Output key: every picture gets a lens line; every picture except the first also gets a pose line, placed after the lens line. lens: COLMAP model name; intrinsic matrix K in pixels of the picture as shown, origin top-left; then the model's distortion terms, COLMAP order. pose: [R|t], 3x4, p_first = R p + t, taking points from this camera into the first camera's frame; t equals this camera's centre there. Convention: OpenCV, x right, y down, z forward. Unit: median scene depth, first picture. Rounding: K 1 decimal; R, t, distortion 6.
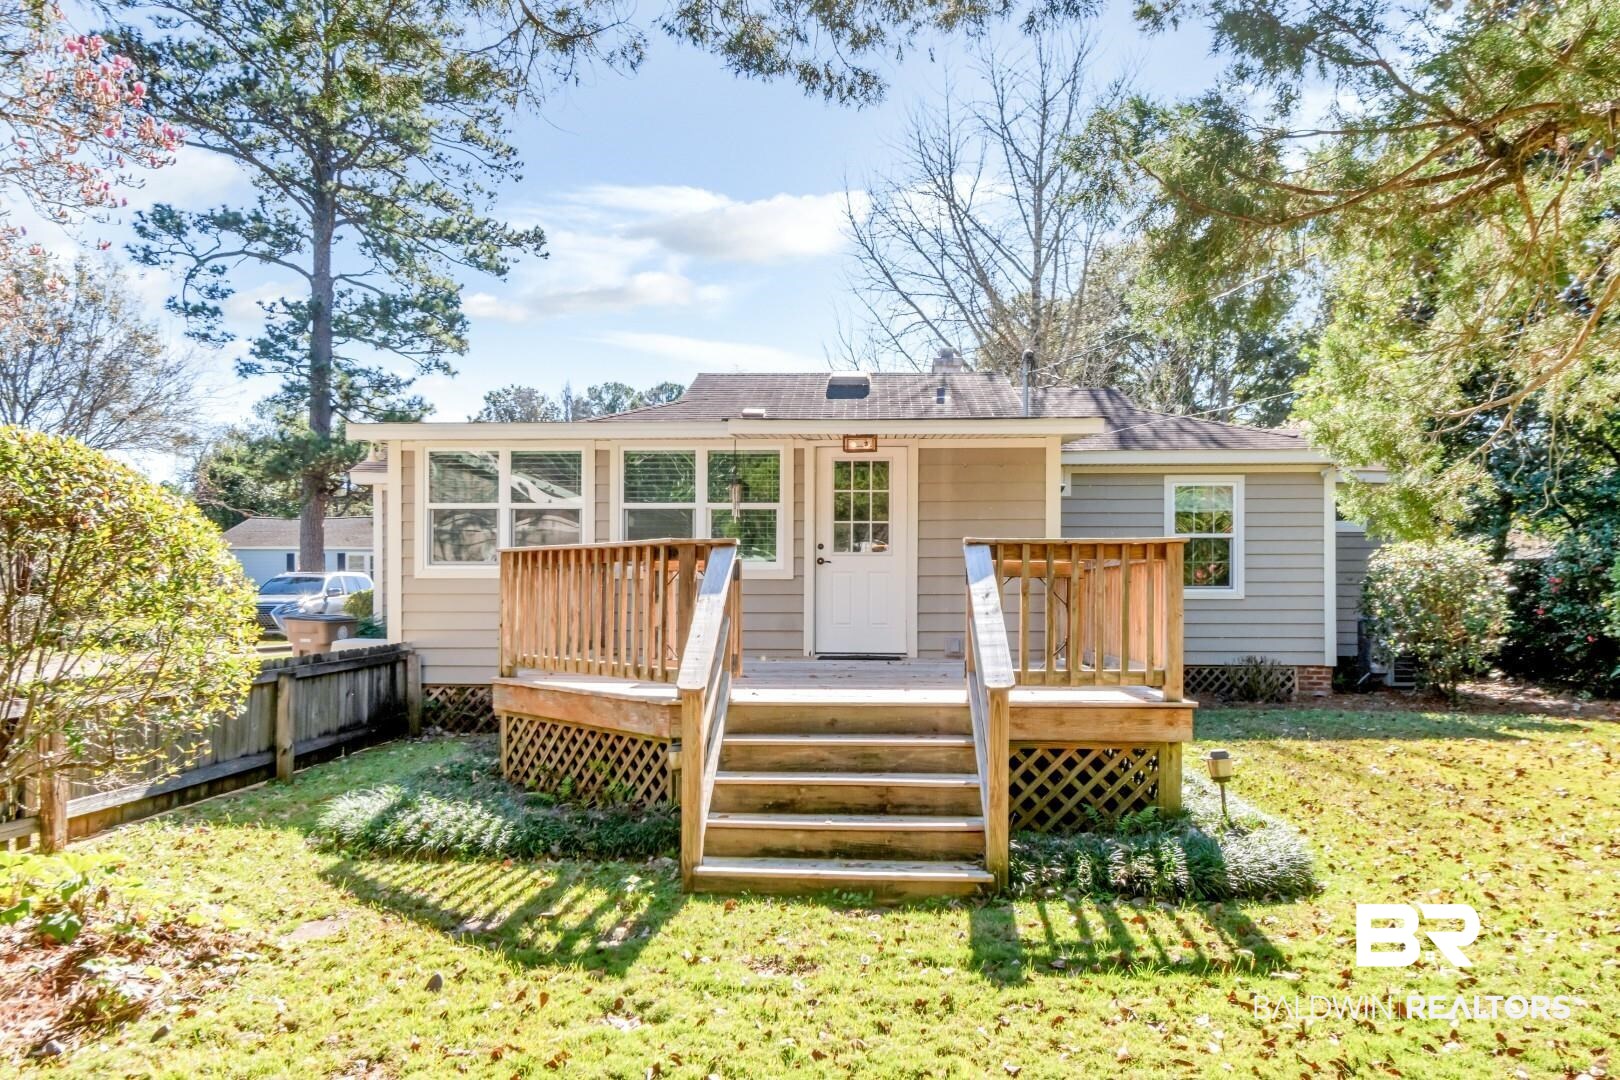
lens RADIAL K [[1078.5, 0, 762.1], [0, 1078.5, 581.2], [0, 0, 1]] dist [0.001017, 0.000987]
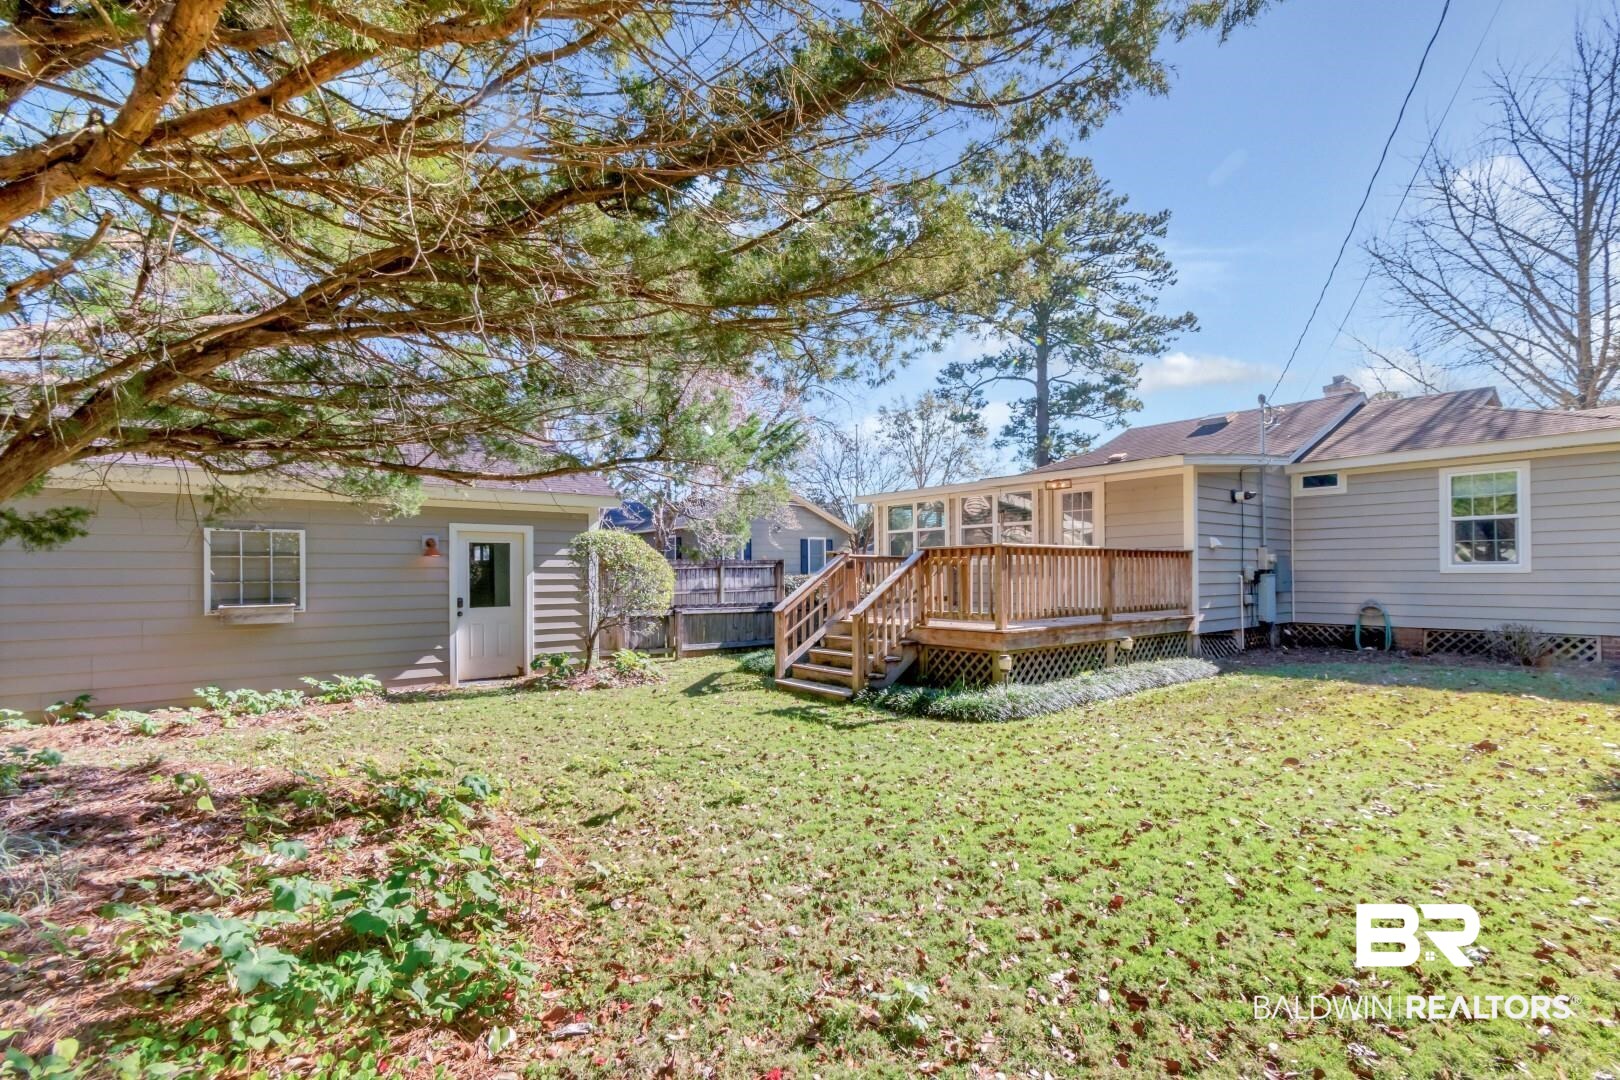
lens RADIAL K [[729.6, 0, 813.3], [0, 729.6, 573.1], [0, 0, 1]] dist [0.000864, 0.000530]
pose [[0.667907, -0.008414, -0.744198, 0.207857], [0.019217, 0.999798, 0.005942, -0.000593], [0.743997, -0.018270, 0.667933, -0.019289]]
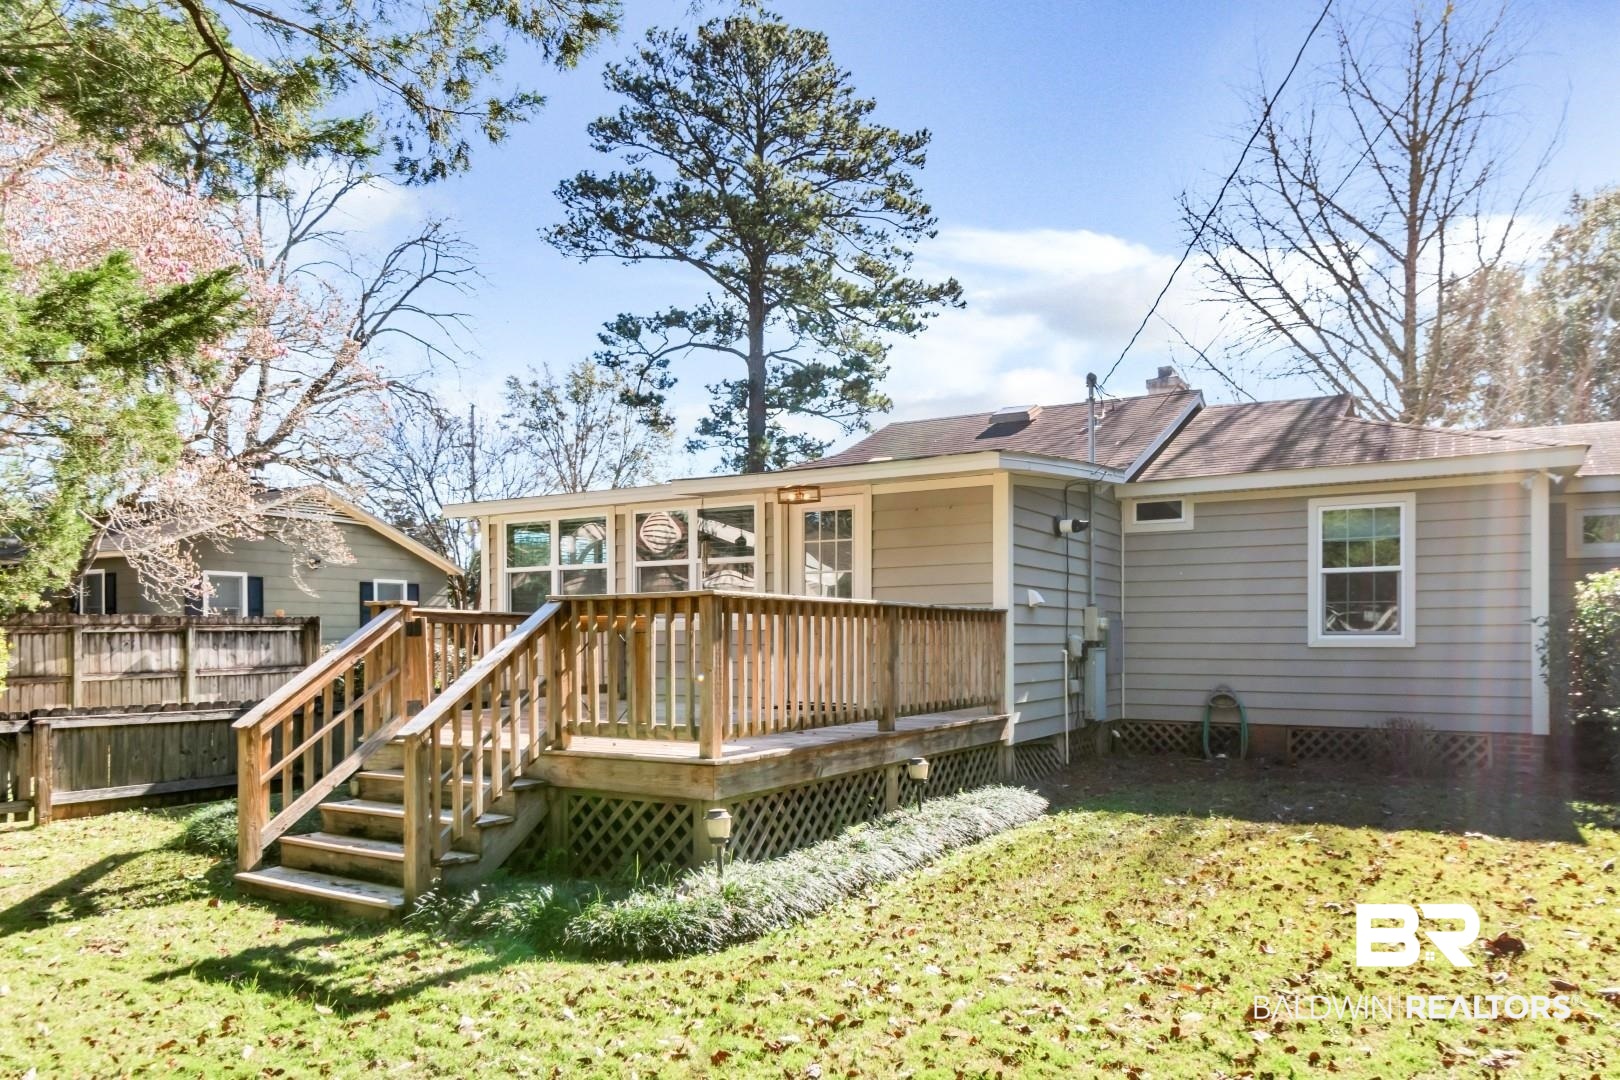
lens RADIAL K [[1078.5, 0, 806.8], [0, 1078.5, 644.2], [0, 0, 1]] dist [0.001017, 0.000987]
pose [[0.886060, -0.002763, -0.463563, 0.169436], [0.011189, 0.999818, 0.015427, -0.001247], [0.463436, -0.018856, 0.885930, 0.032945]]
